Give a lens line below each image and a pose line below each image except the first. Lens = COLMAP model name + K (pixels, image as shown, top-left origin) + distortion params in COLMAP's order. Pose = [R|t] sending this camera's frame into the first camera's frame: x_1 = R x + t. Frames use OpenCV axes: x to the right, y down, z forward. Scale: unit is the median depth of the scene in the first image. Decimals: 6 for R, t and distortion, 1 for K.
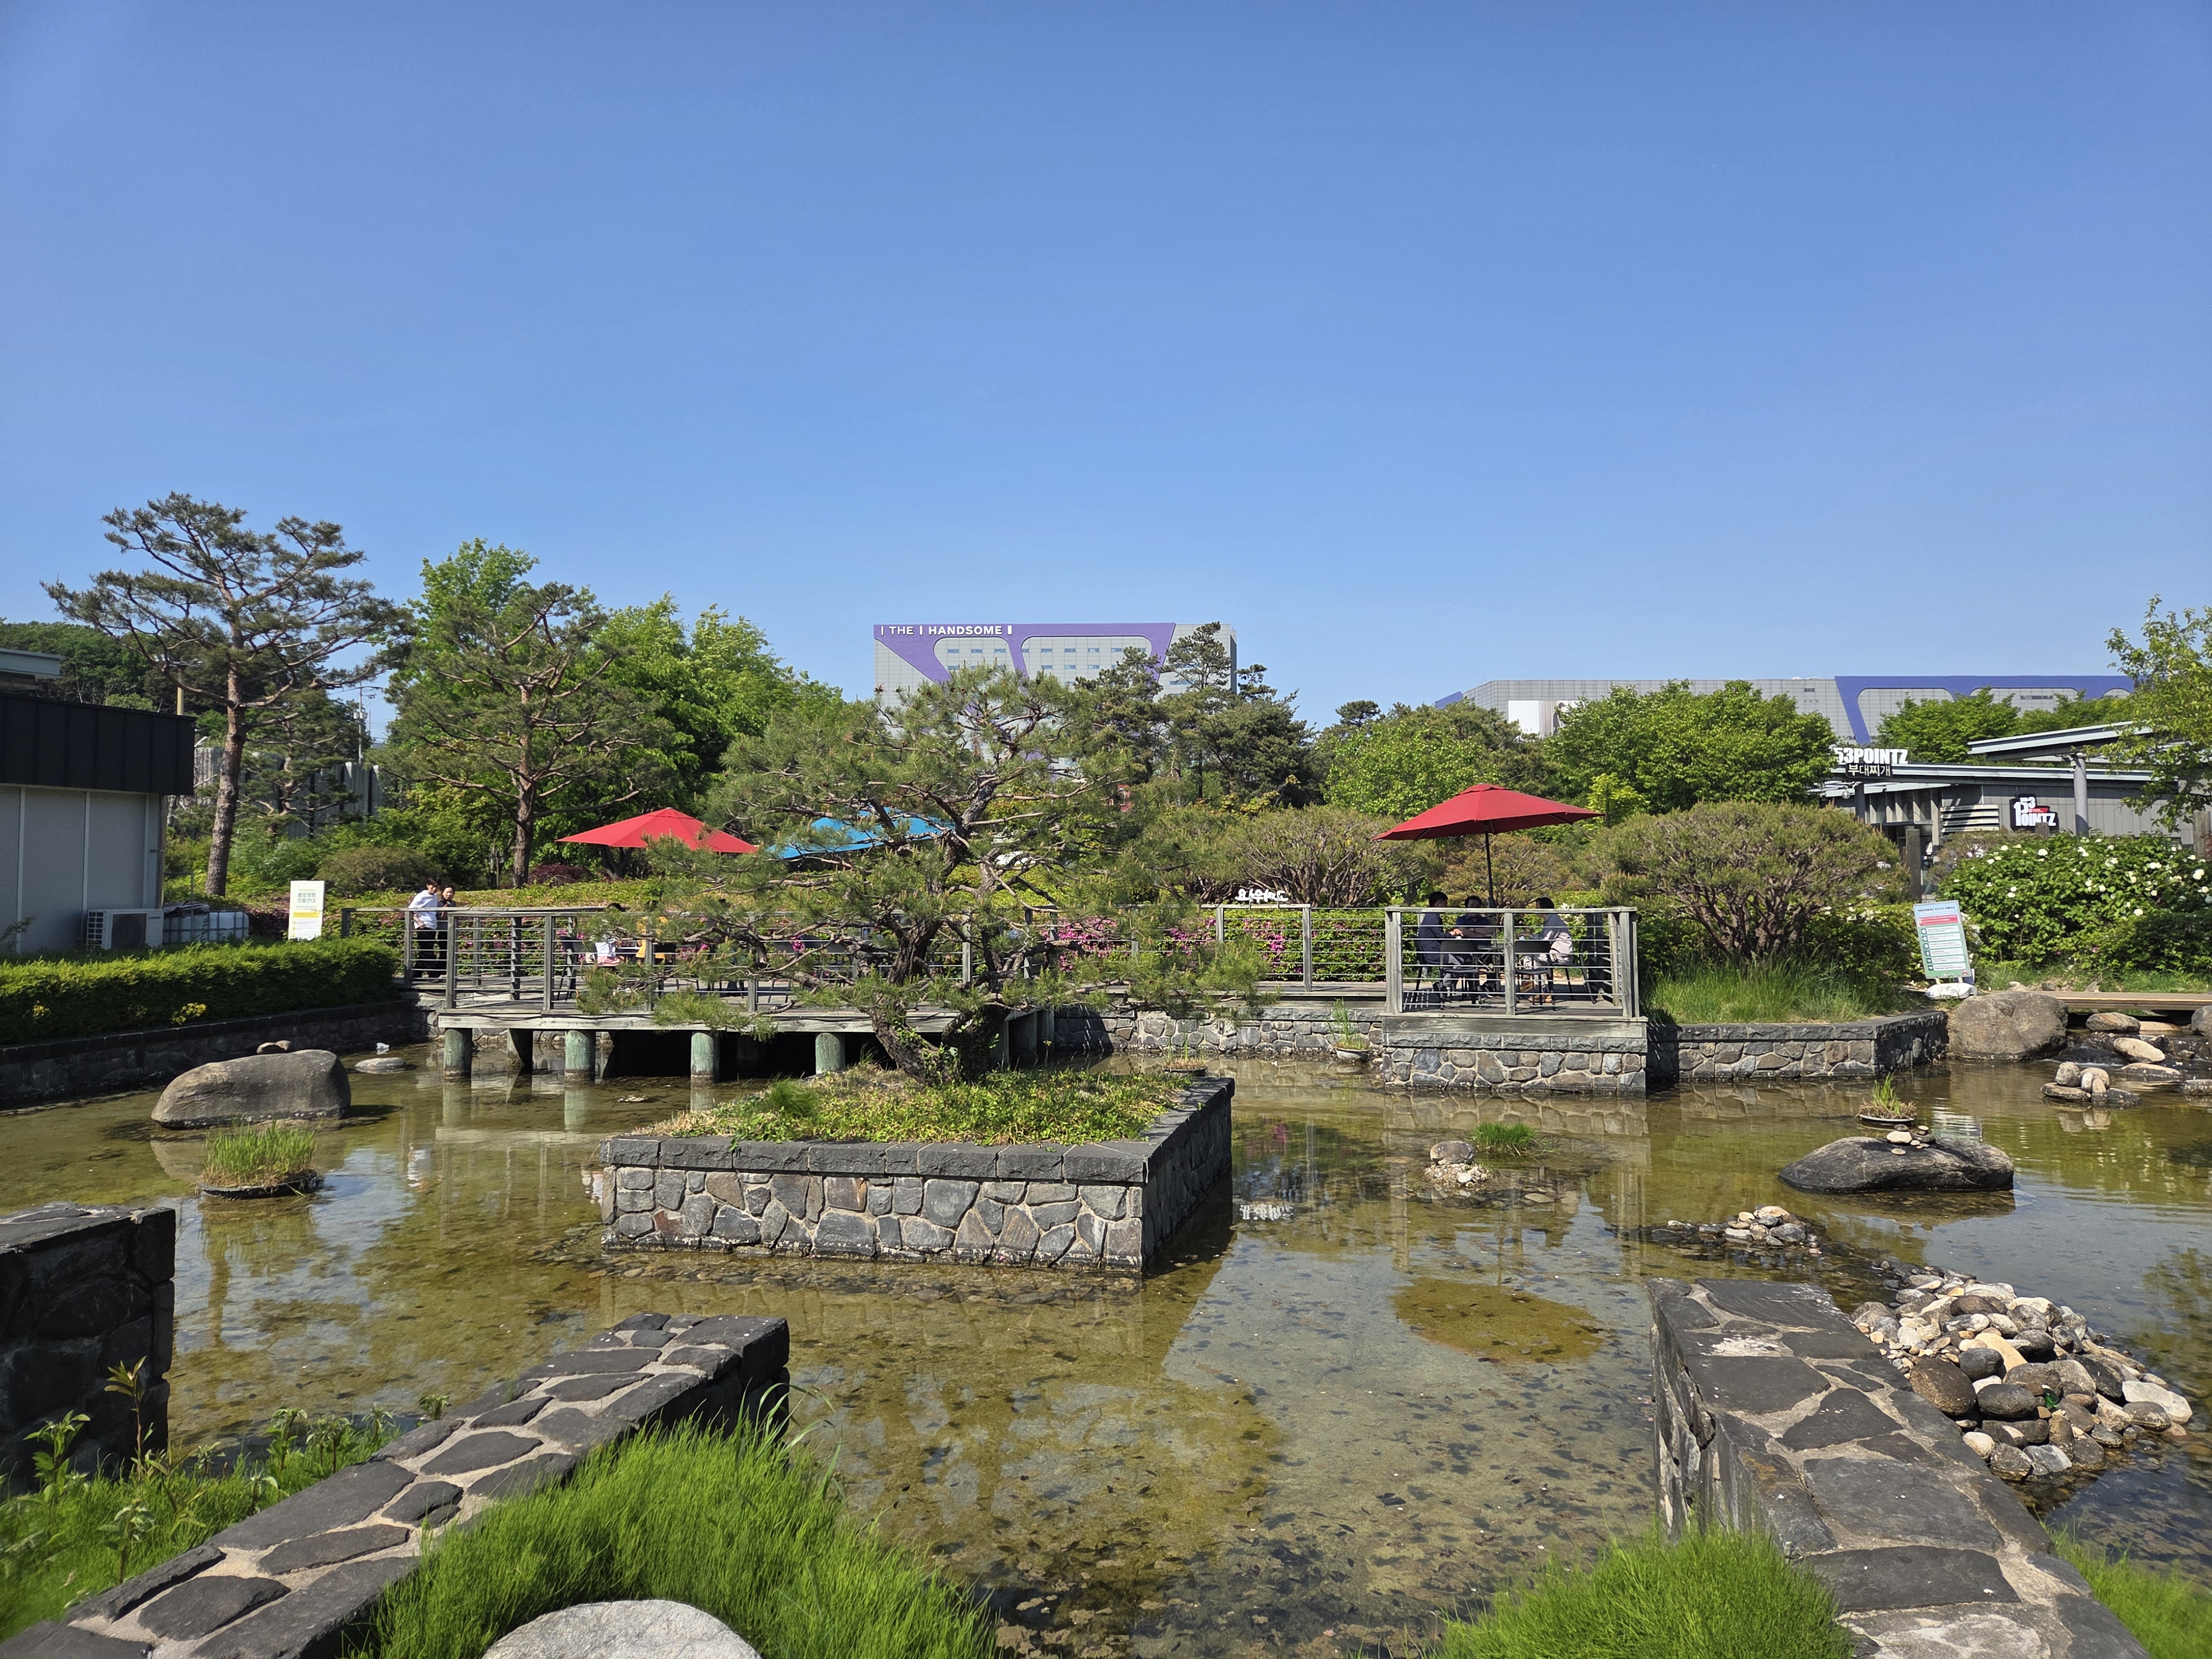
lens RADIAL K [[1406.7, 0, 1106.0], [0, 1406.7, 829.5], [0, 0, 1]] dist [0.055583, -0.039092]
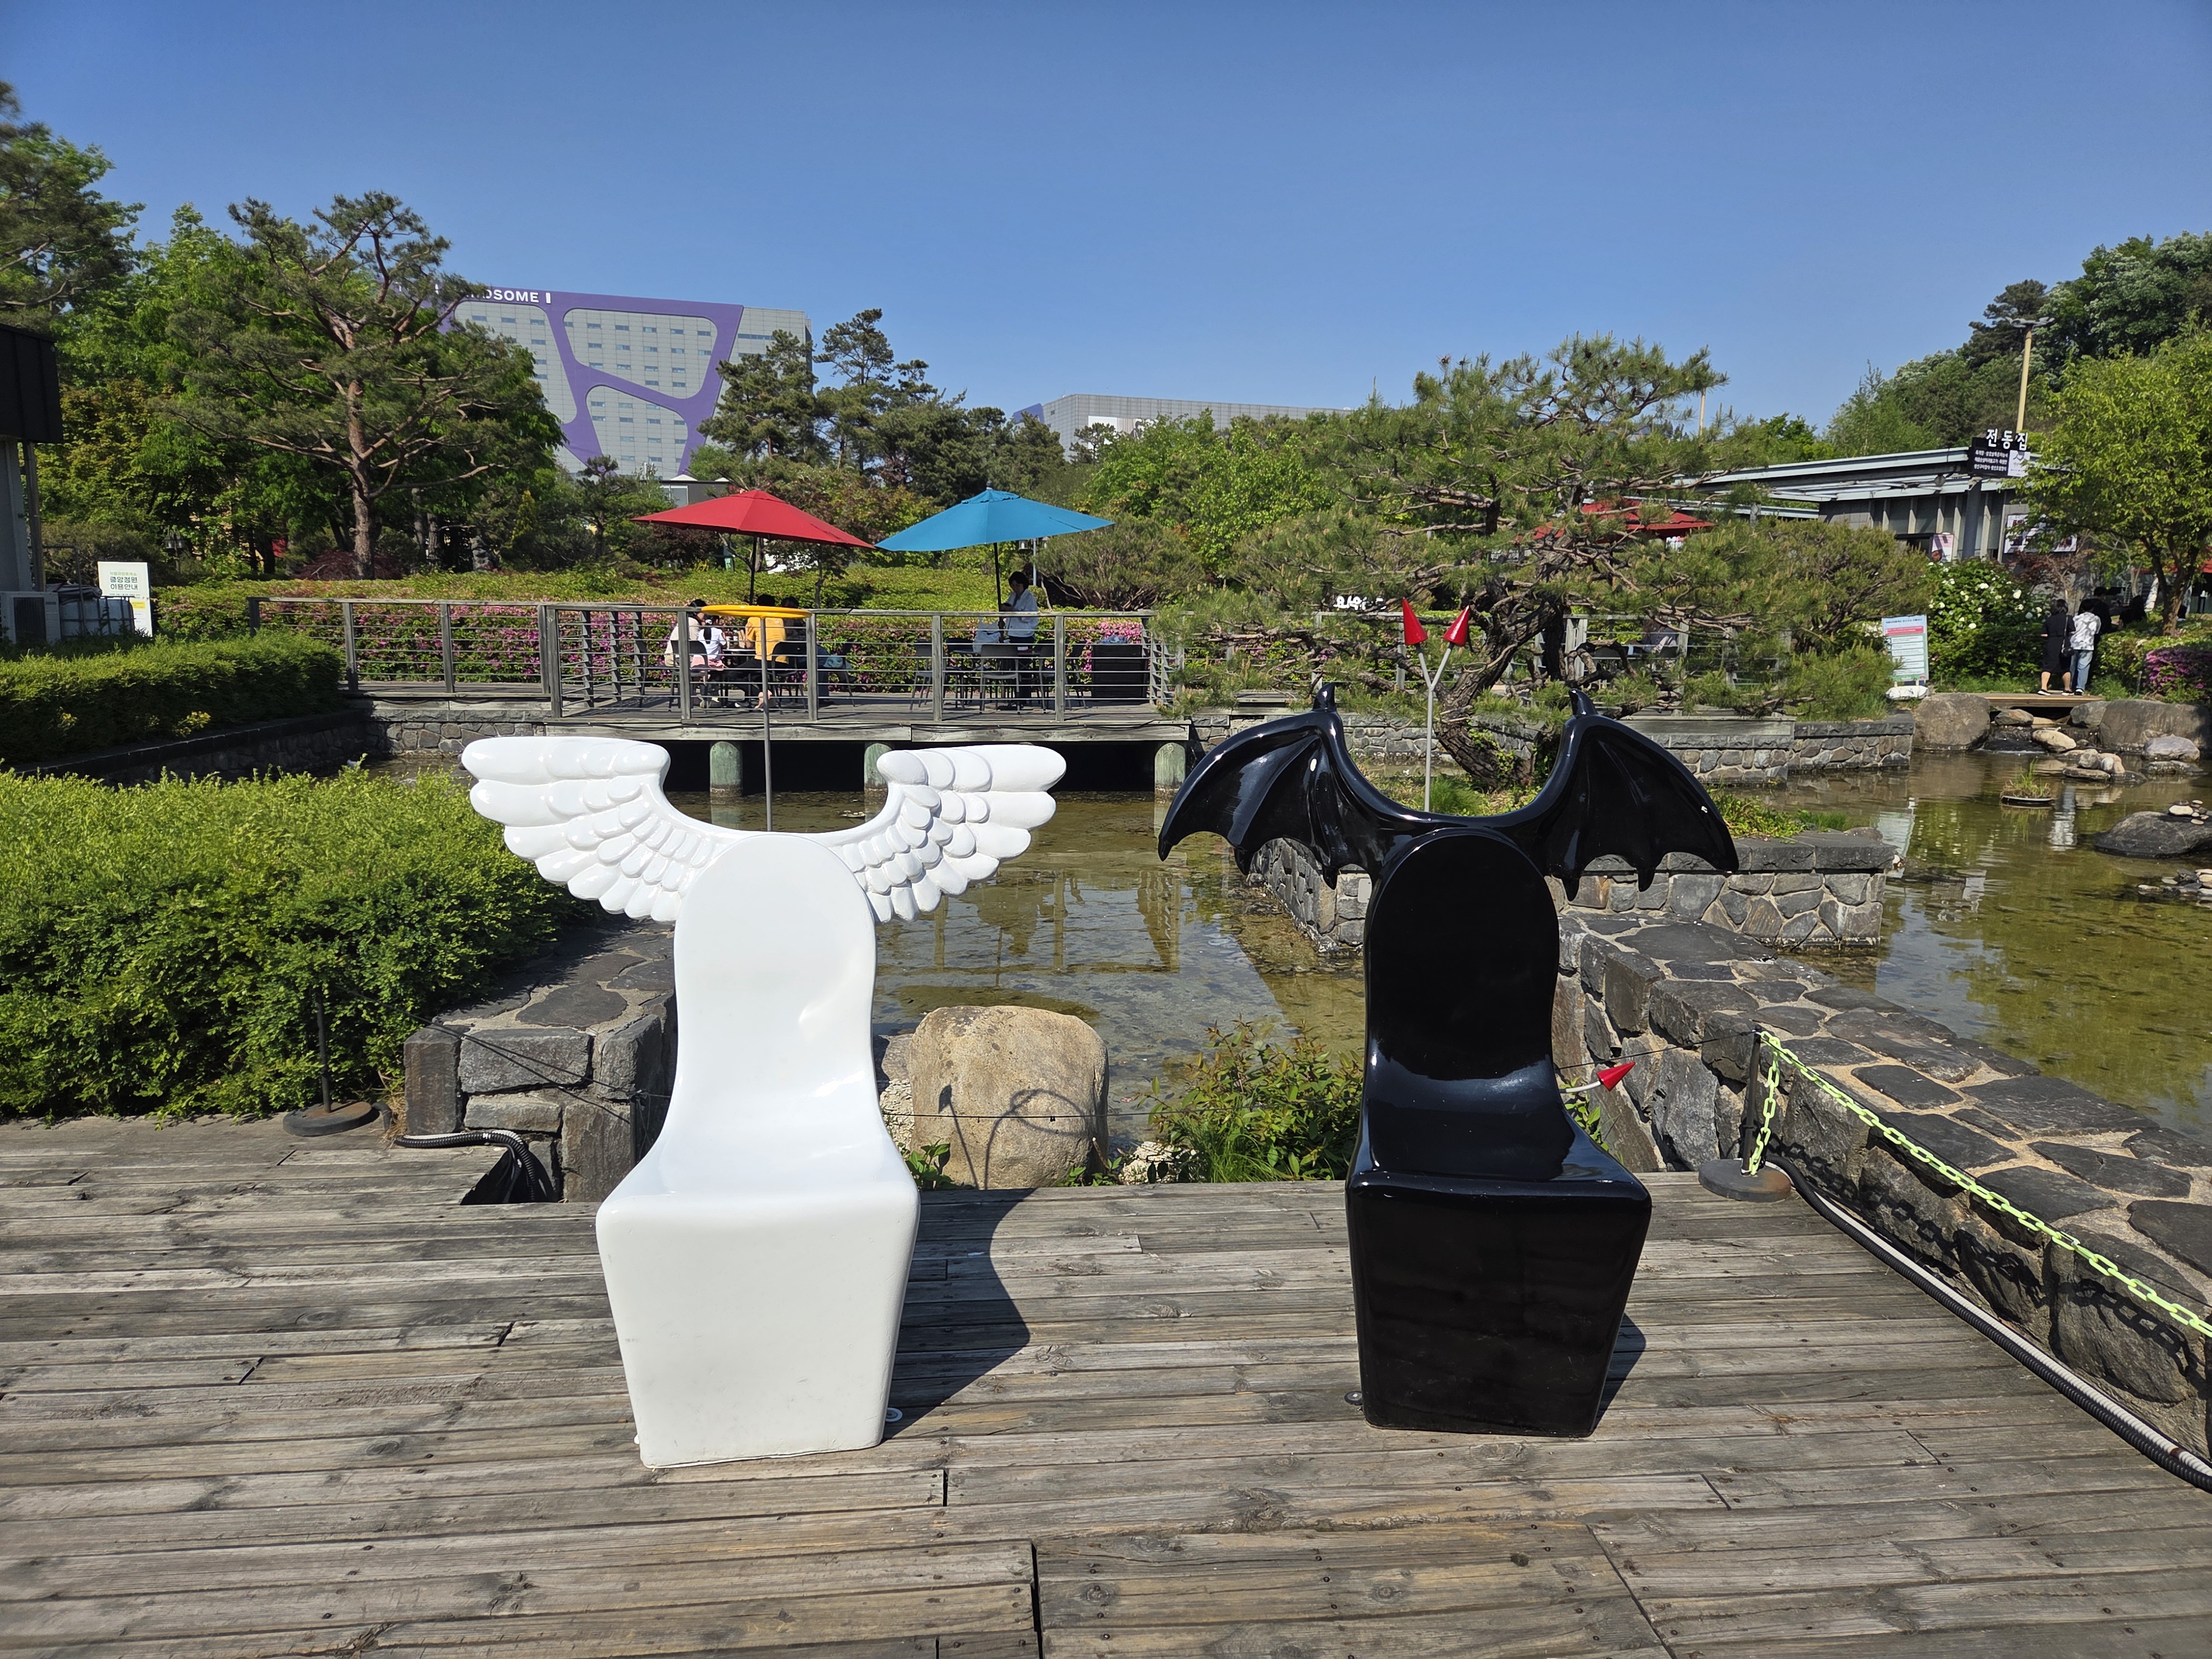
lens RADIAL K [[1406.7, 0, 1106.0], [0, 1406.7, 829.5], [0, 0, 1]] dist [0.055583, -0.039092]
pose [[0.956797, -0.030006, 0.289204, -0.356570], [-0.028322, 0.980313, 0.195410, 0.013856], [-0.289374, -0.195159, 0.937110, 0.080366]]
